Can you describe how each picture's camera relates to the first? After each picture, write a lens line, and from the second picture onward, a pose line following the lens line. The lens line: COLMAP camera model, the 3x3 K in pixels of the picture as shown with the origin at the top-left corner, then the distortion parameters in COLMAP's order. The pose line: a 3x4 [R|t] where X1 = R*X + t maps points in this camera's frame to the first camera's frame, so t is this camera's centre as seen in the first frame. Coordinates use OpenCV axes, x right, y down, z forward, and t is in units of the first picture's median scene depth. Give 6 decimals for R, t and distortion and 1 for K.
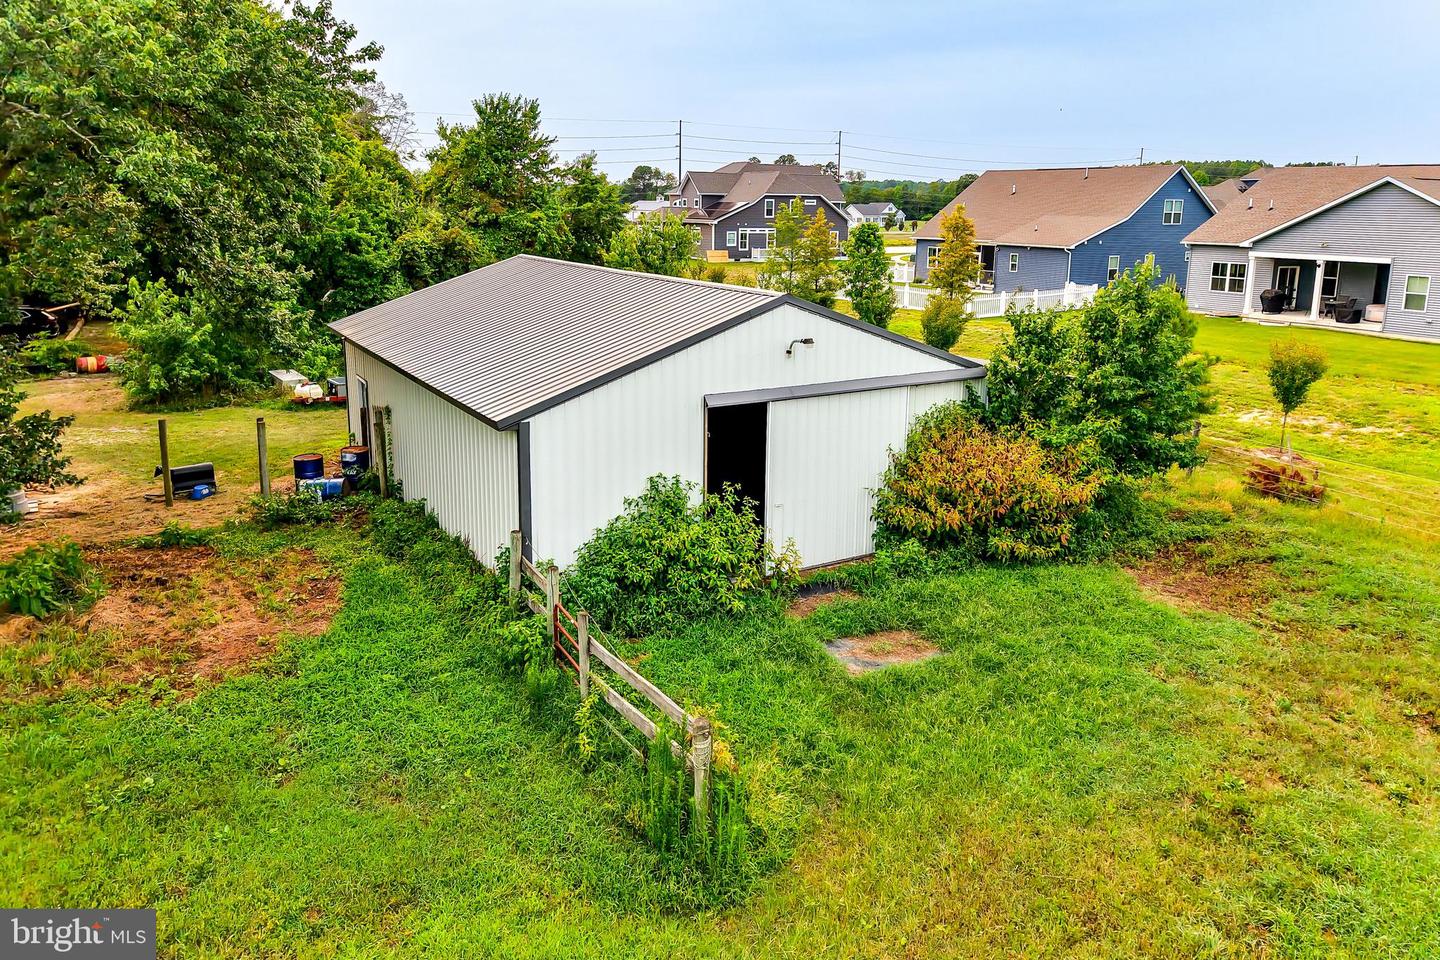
lens RADIAL K [[1000.1, 0, 721.1], [0, 1000.1, 442.9], [0, 0, 1]] dist [0.099943, -0.073494]
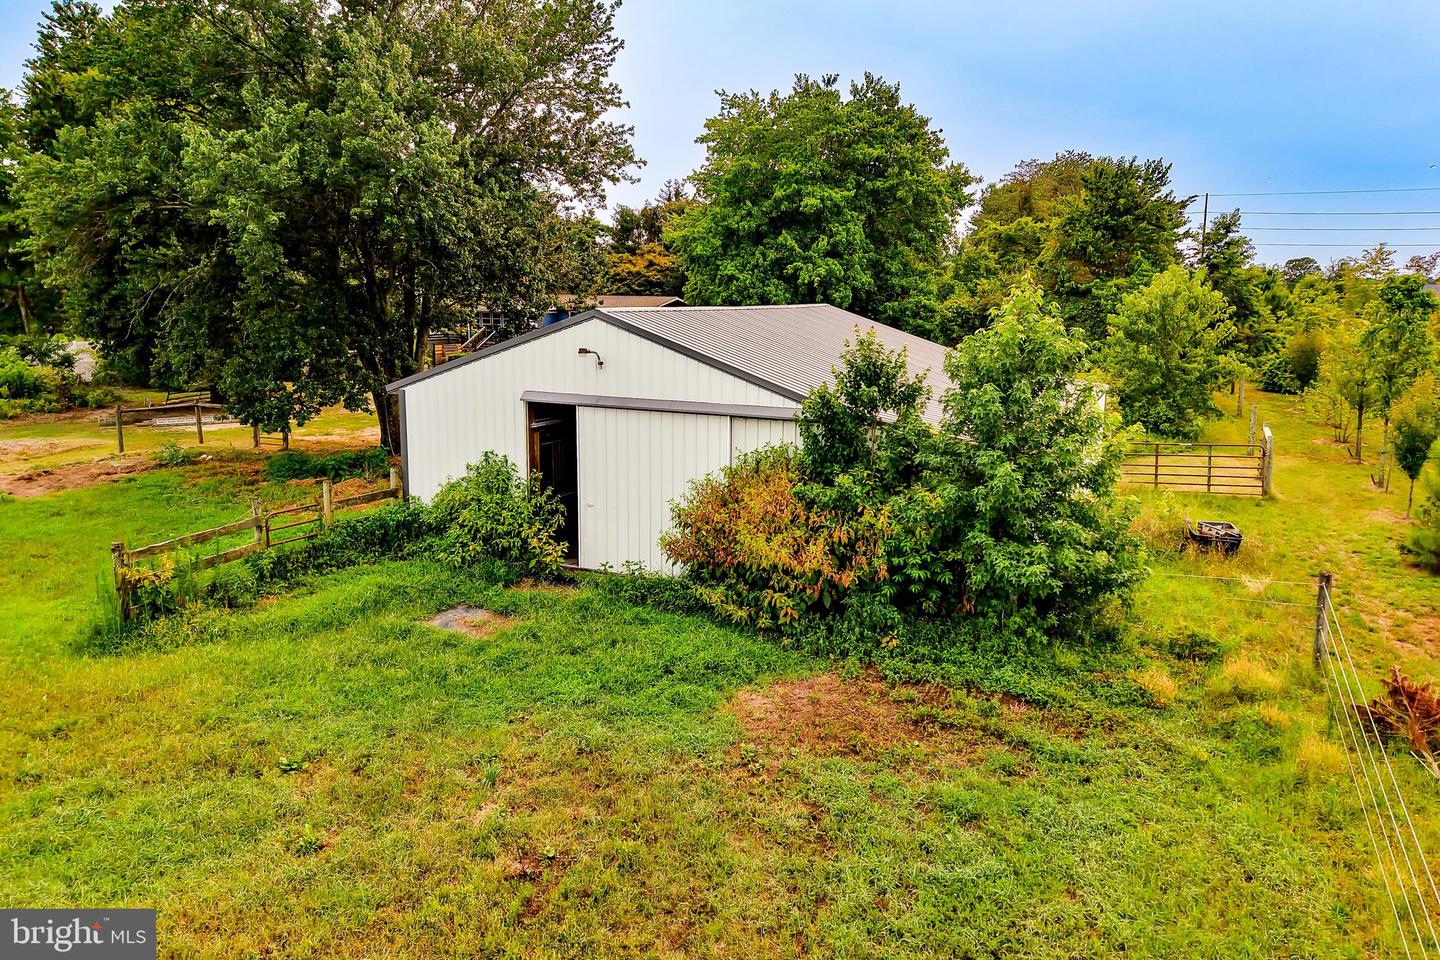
lens RADIAL K [[1000.1, 0, 721.1], [0, 1000.1, 442.9], [0, 0, 1]] dist [0.099943, -0.073494]
pose [[0.548777, 0.123656, -0.826773, 1.000486], [-0.200883, 0.979527, 0.013165, -0.045453], [0.811474, 0.158860, 0.562382, 0.488312]]
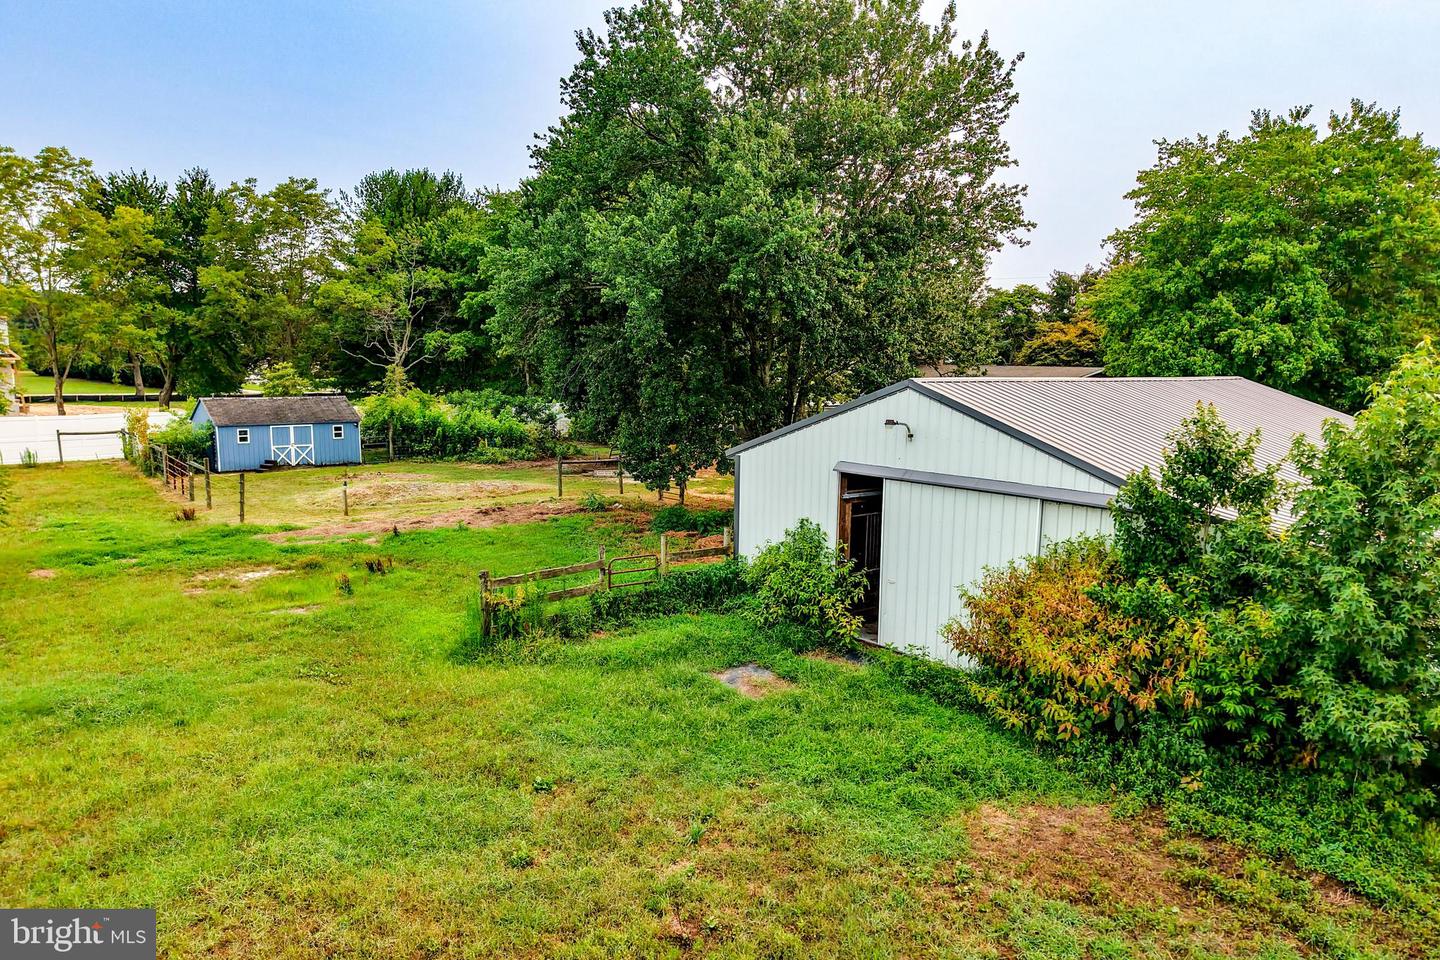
lens RADIAL K [[989.9, 0, 717.4], [0, 989.9, 519.0], [0, 0, 1]] dist [0.091549, -0.069348]
pose [[0.132726, 0.156519, -0.978716, 1.017873], [-0.248992, 0.961052, 0.119927, -0.078812], [0.959368, 0.227775, 0.166528, 0.627560]]
